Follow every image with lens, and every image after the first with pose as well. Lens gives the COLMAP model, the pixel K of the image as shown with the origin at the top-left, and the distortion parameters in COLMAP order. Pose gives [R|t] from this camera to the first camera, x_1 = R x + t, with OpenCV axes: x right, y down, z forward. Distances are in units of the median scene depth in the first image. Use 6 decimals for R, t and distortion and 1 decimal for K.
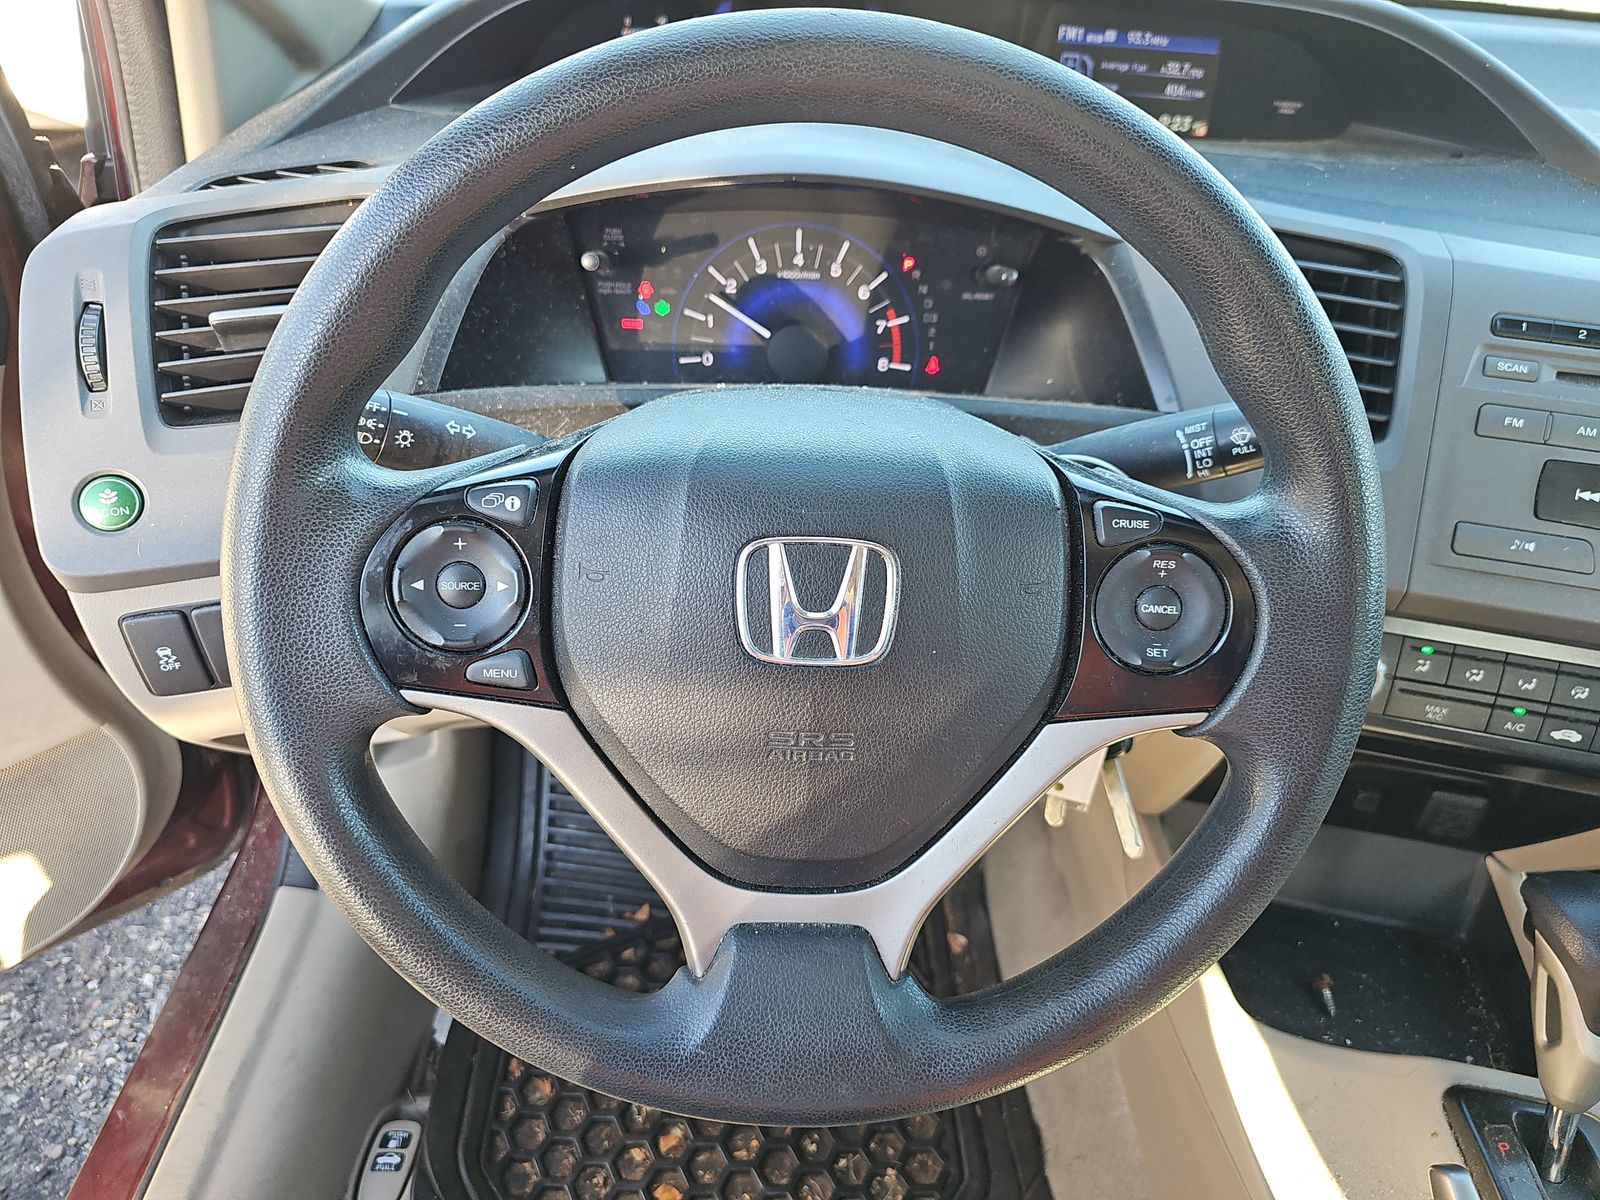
lens RADIAL K [[1052.3, 0, 800.0], [0, 1052.3, 600.0], [0, 0, 1]] dist [0.026586, -0.003130]
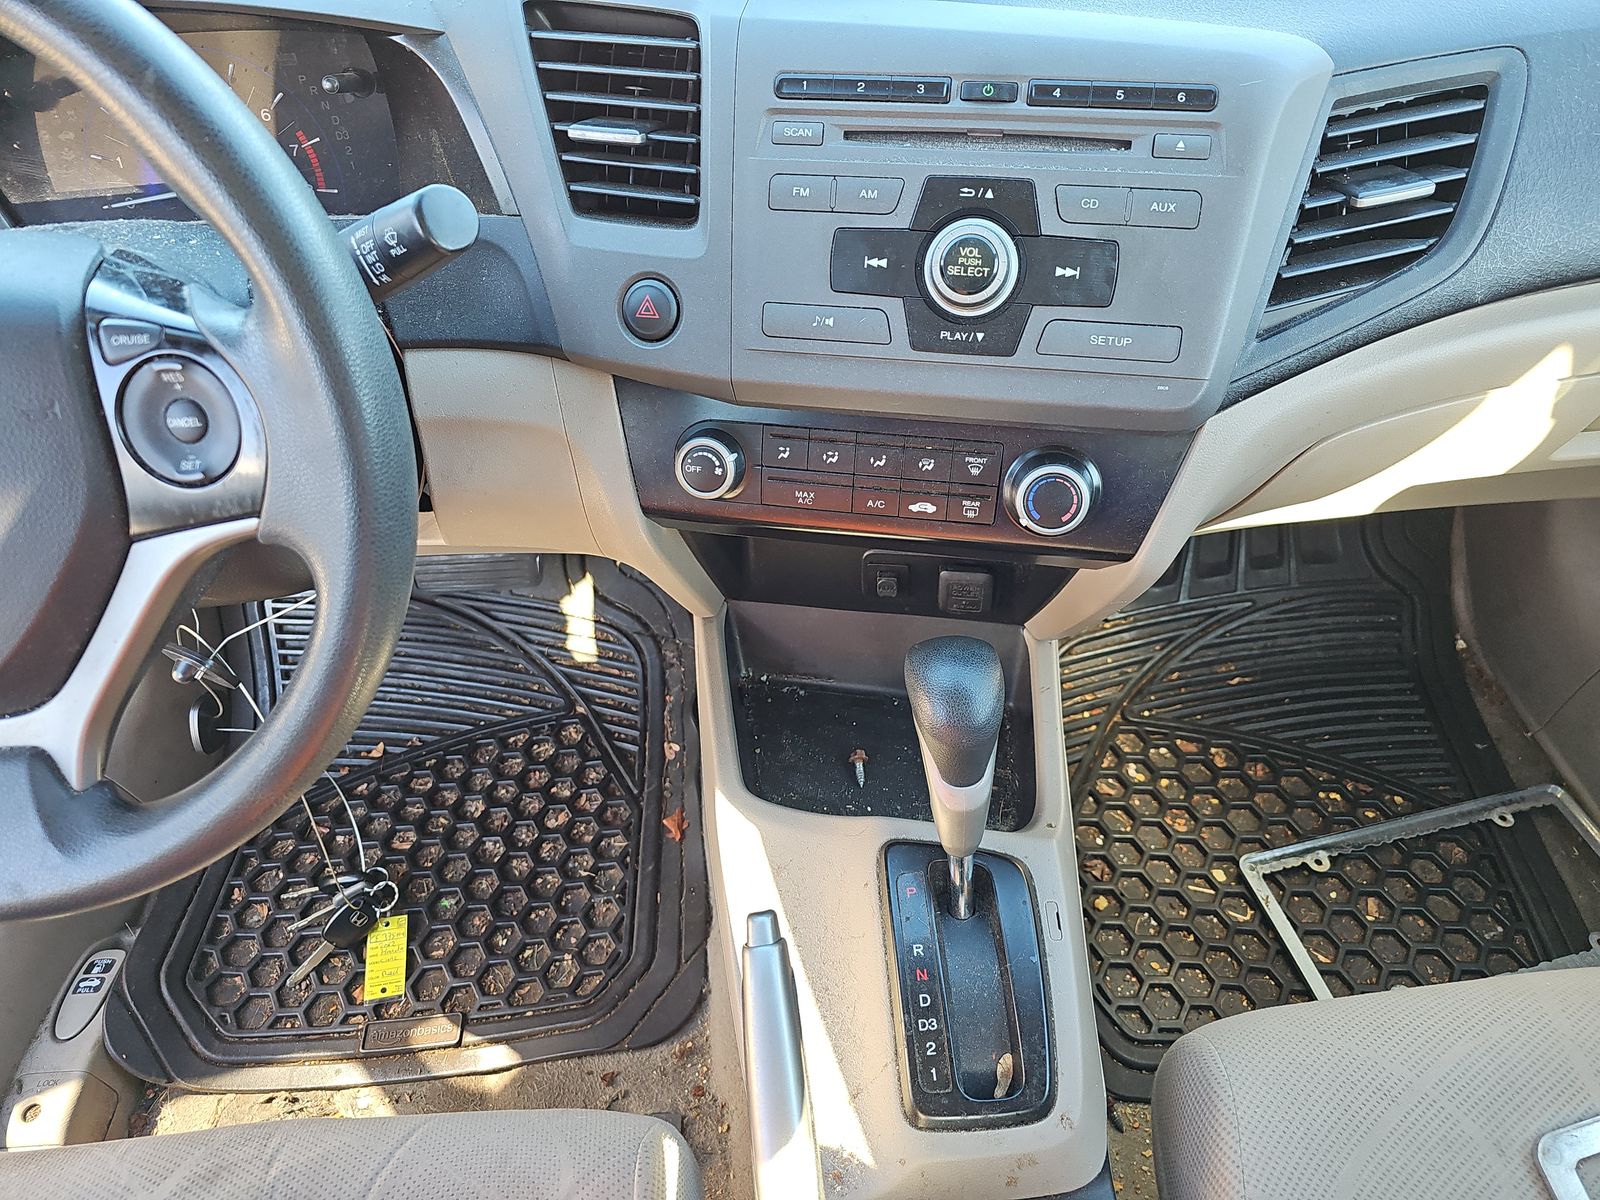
lens RADIAL K [[1025.0, 0, 800.0], [0, 1025.0, 600.0], [0, 0, 1]] dist [0.078920, -0.058428]
pose [[0.994696, -0.090193, -0.049445, 0.503599], [0.096741, 0.983658, 0.151851, 0.041578], [0.034941, -0.155829, 0.987166, 0.002510]]
